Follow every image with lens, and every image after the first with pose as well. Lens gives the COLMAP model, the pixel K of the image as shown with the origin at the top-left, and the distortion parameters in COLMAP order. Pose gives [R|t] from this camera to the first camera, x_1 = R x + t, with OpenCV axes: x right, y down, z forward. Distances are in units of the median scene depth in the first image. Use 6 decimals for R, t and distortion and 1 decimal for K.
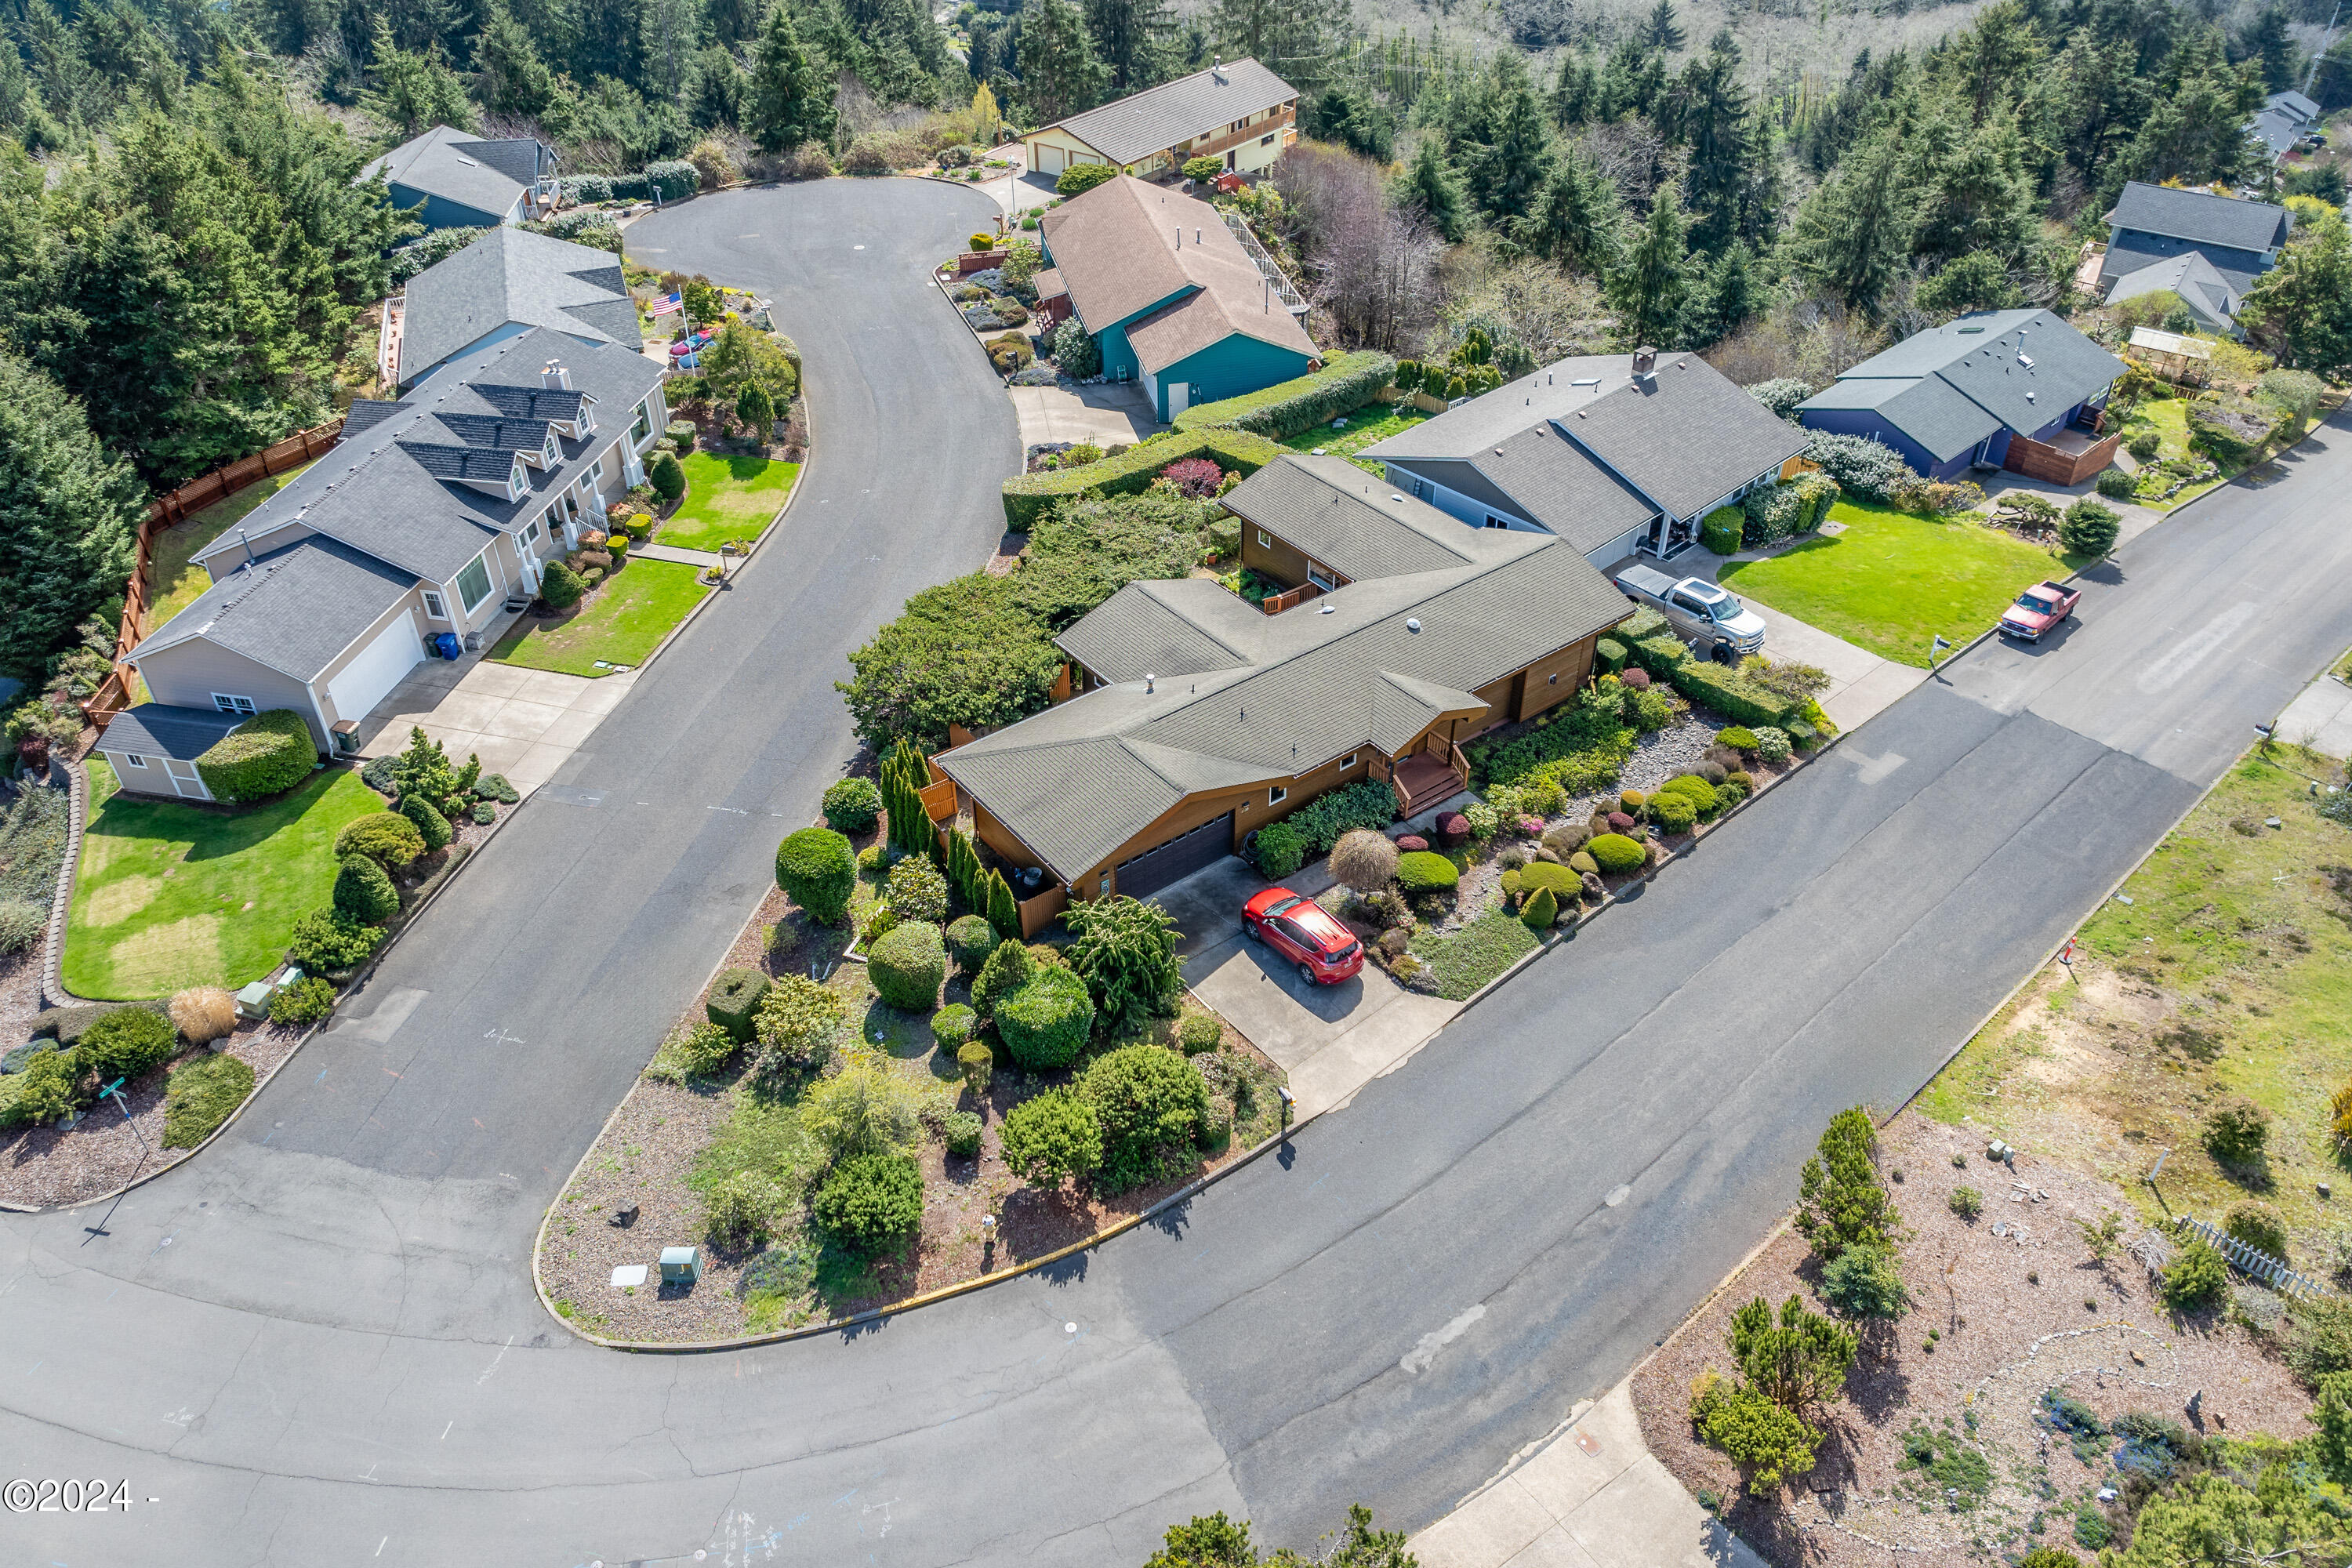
lens RADIAL K [[1645.2, 0, 1176.0], [0, 1645.2, 784.0], [0, 0, 1]] dist [-0.031603, -0.011151]
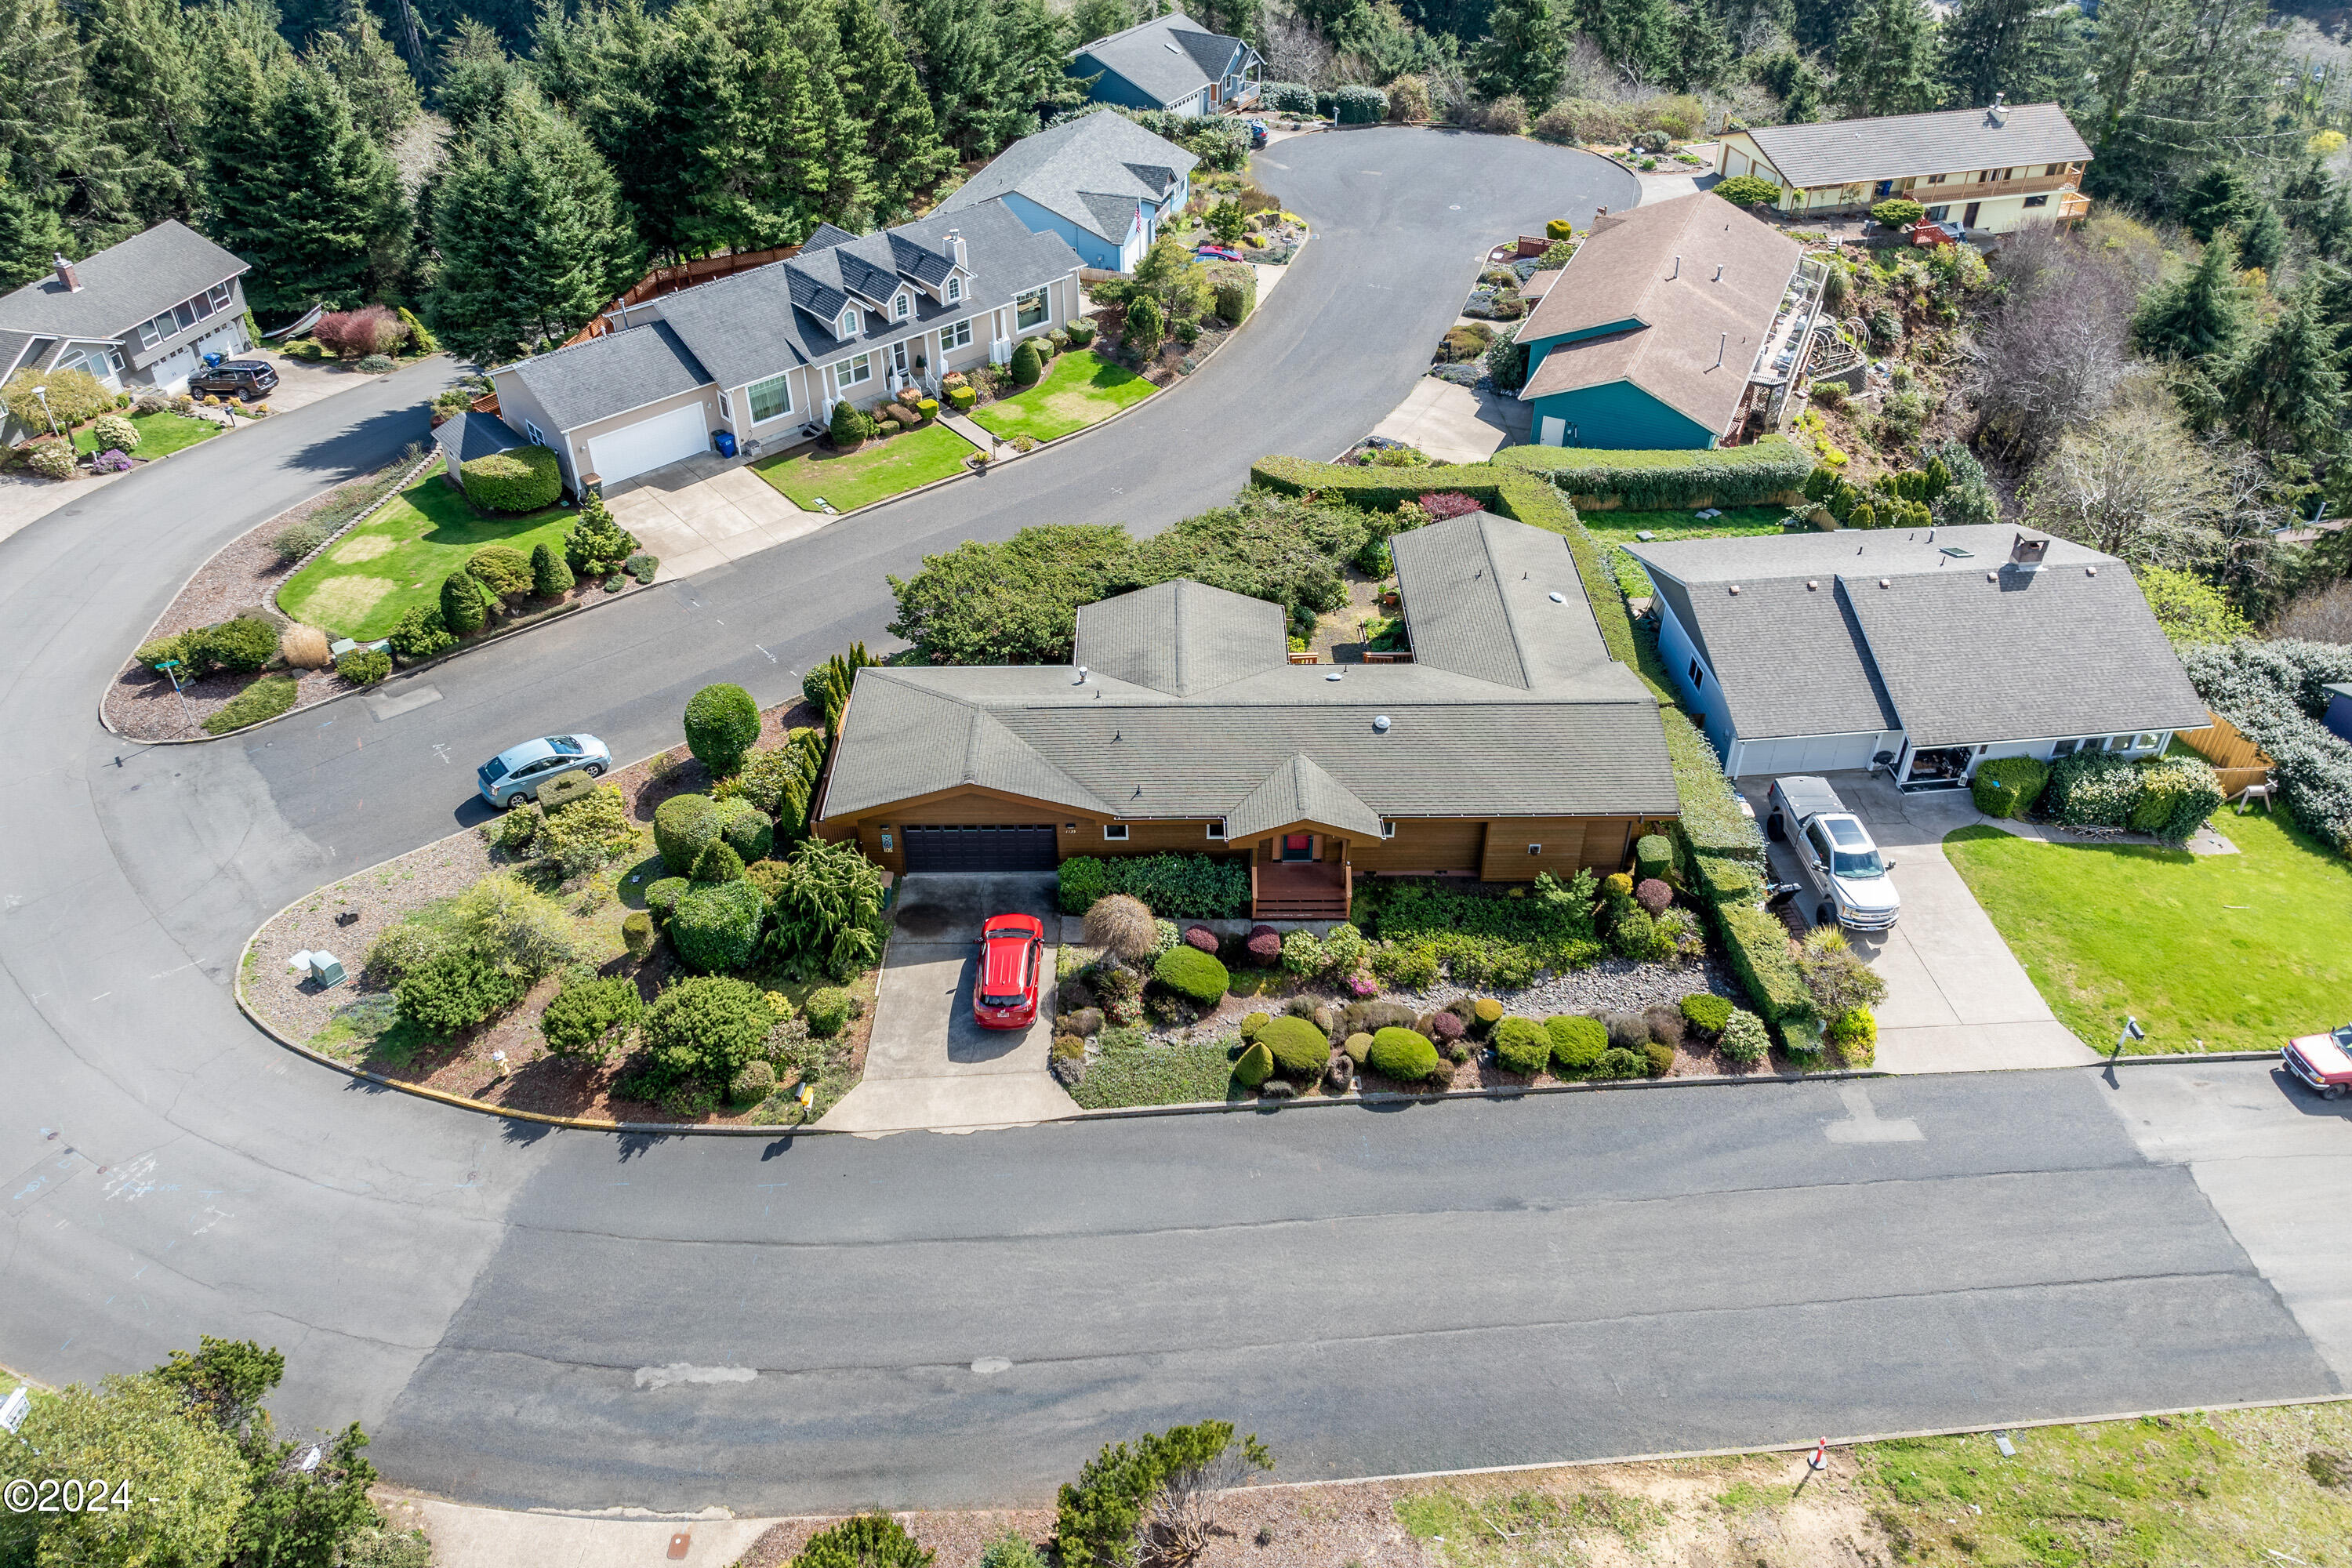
lens RADIAL K [[1695.7, 0, 1185.7], [0, 1695.7, 739.2], [0, 0, 1]] dist [-0.035866, -0.003986]
pose [[0.800868, 0.363275, -0.476069, 0.456095], [-0.365793, 0.926197, 0.091400, -0.123678], [0.474138, 0.100943, 0.874645, 0.157205]]
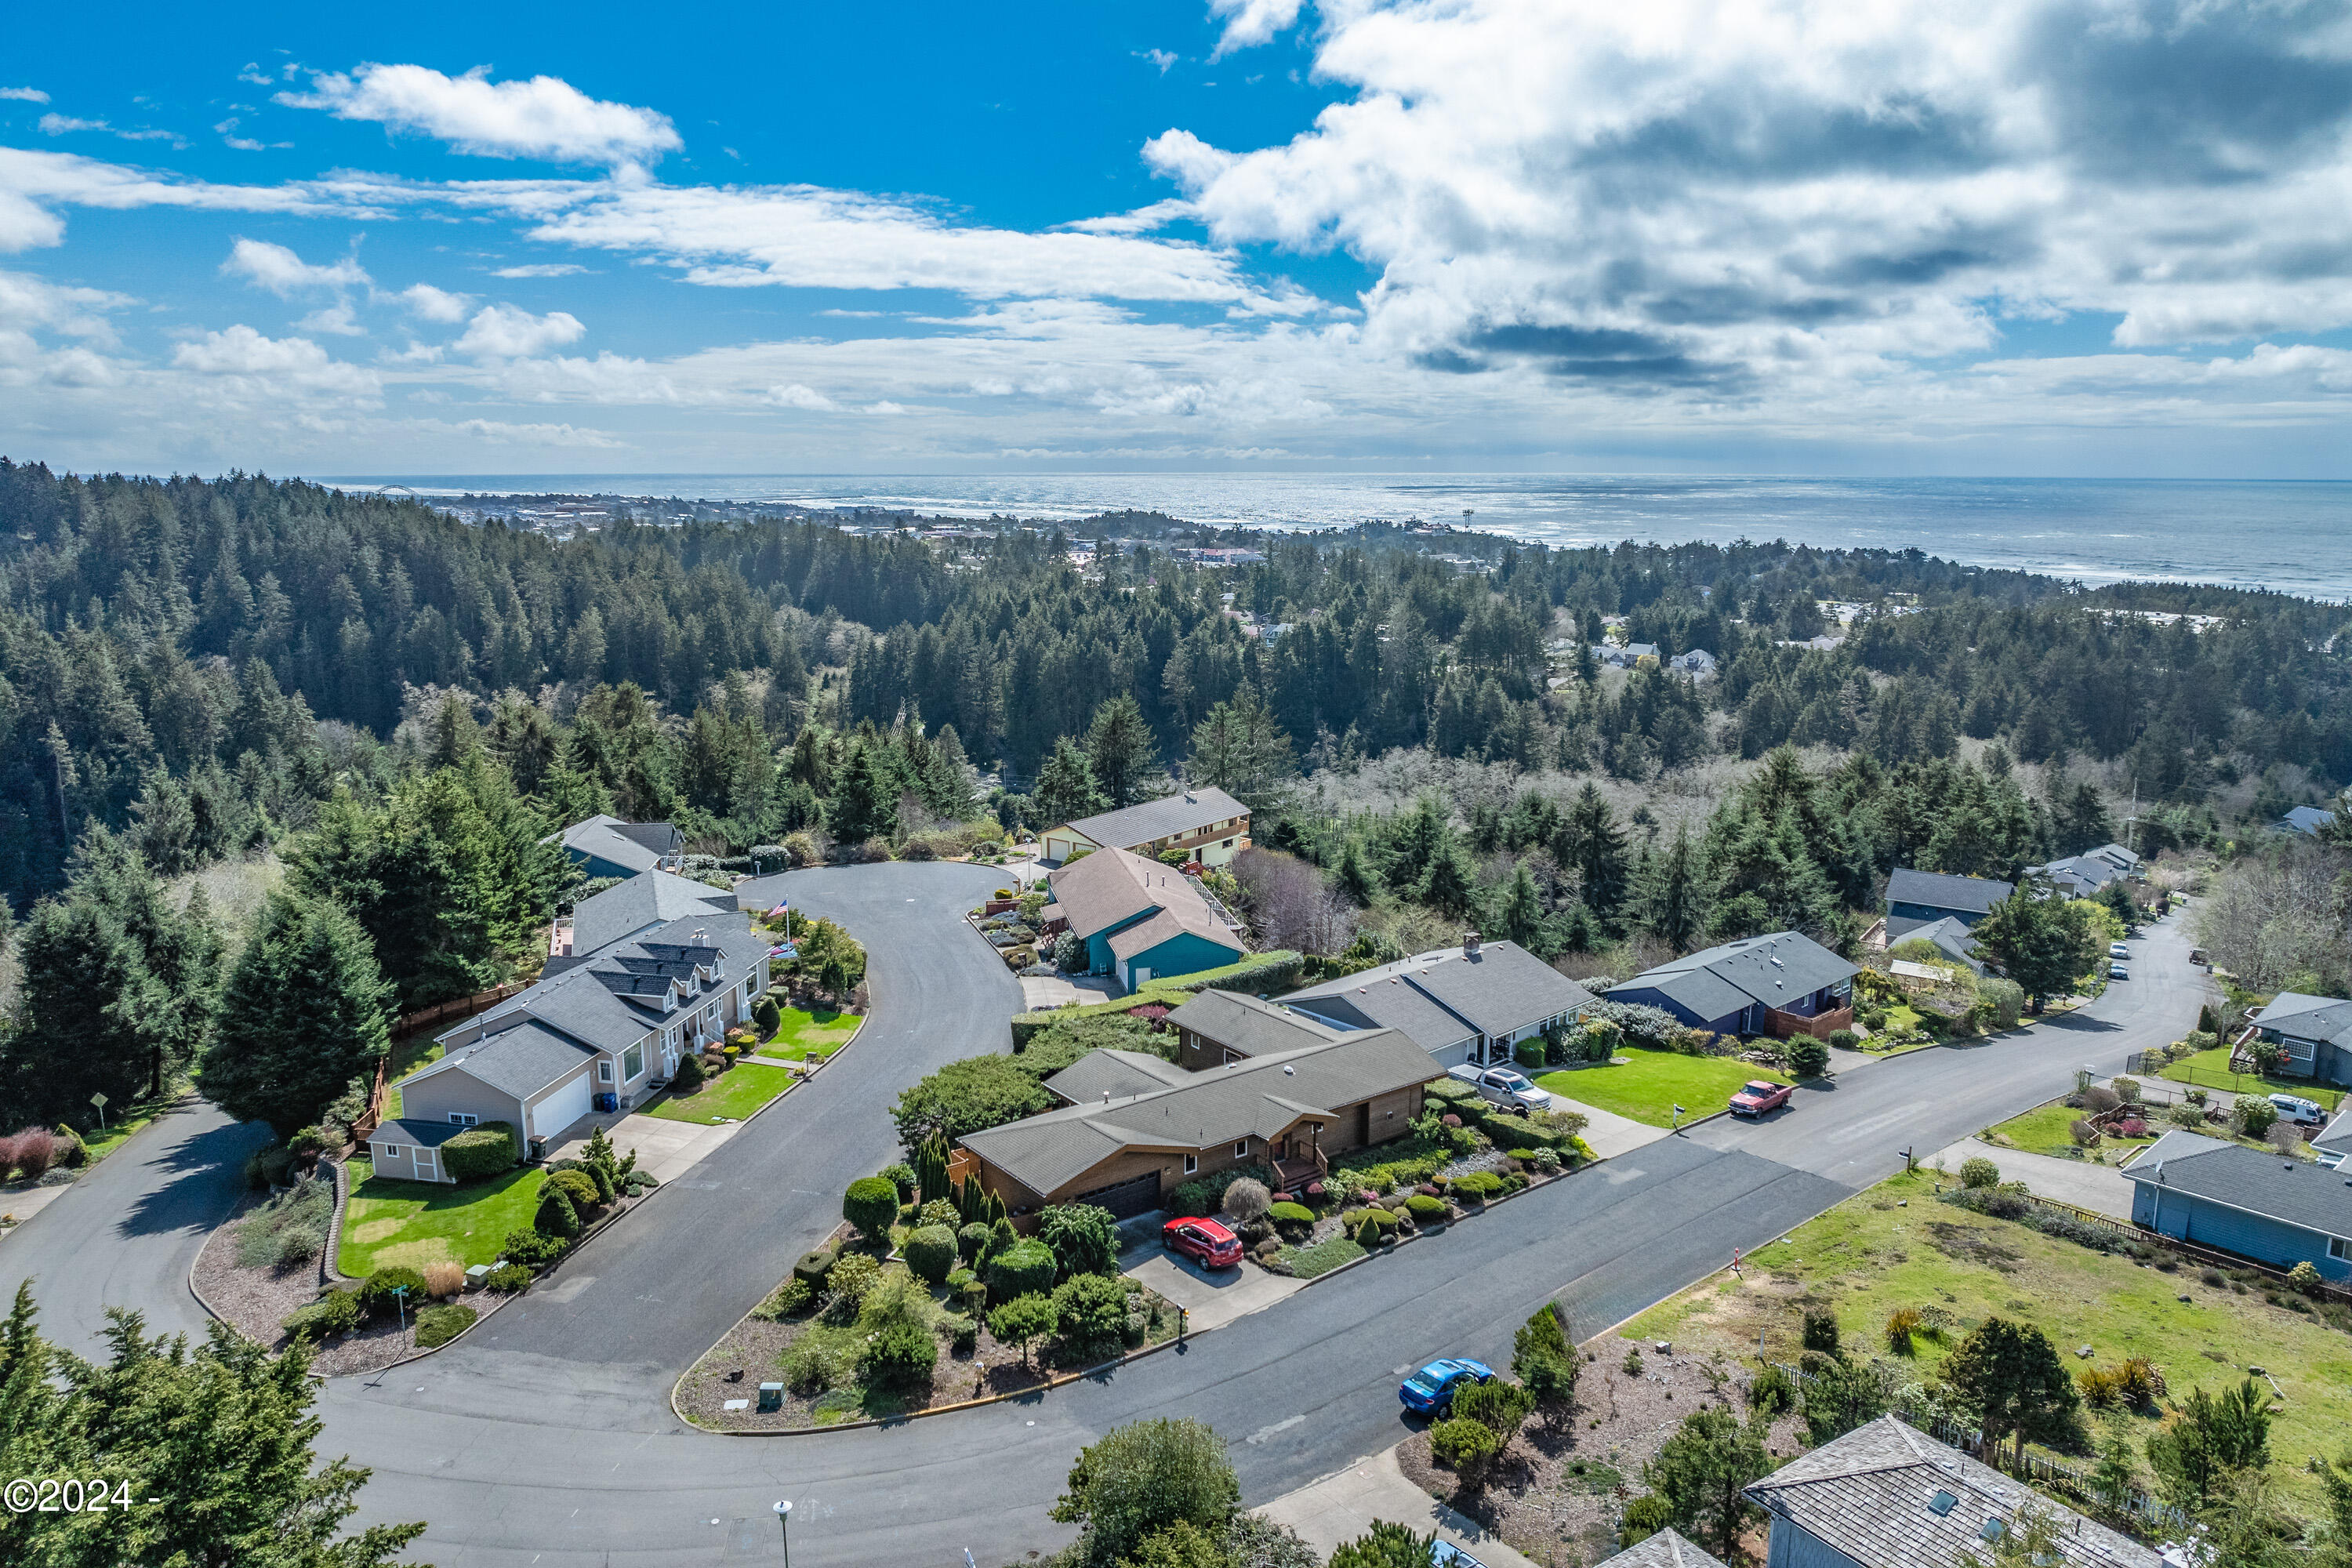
lens RADIAL K [[1645.2, 0, 1176.0], [0, 1645.2, 784.0], [0, 0, 1]] dist [-0.031603, -0.011151]
pose [[0.999949, 0.008421, -0.005653, 0.046950], [-0.010057, 0.895520, -0.444908, 0.303172], [0.001316, 0.444942, 0.895558, -0.392151]]
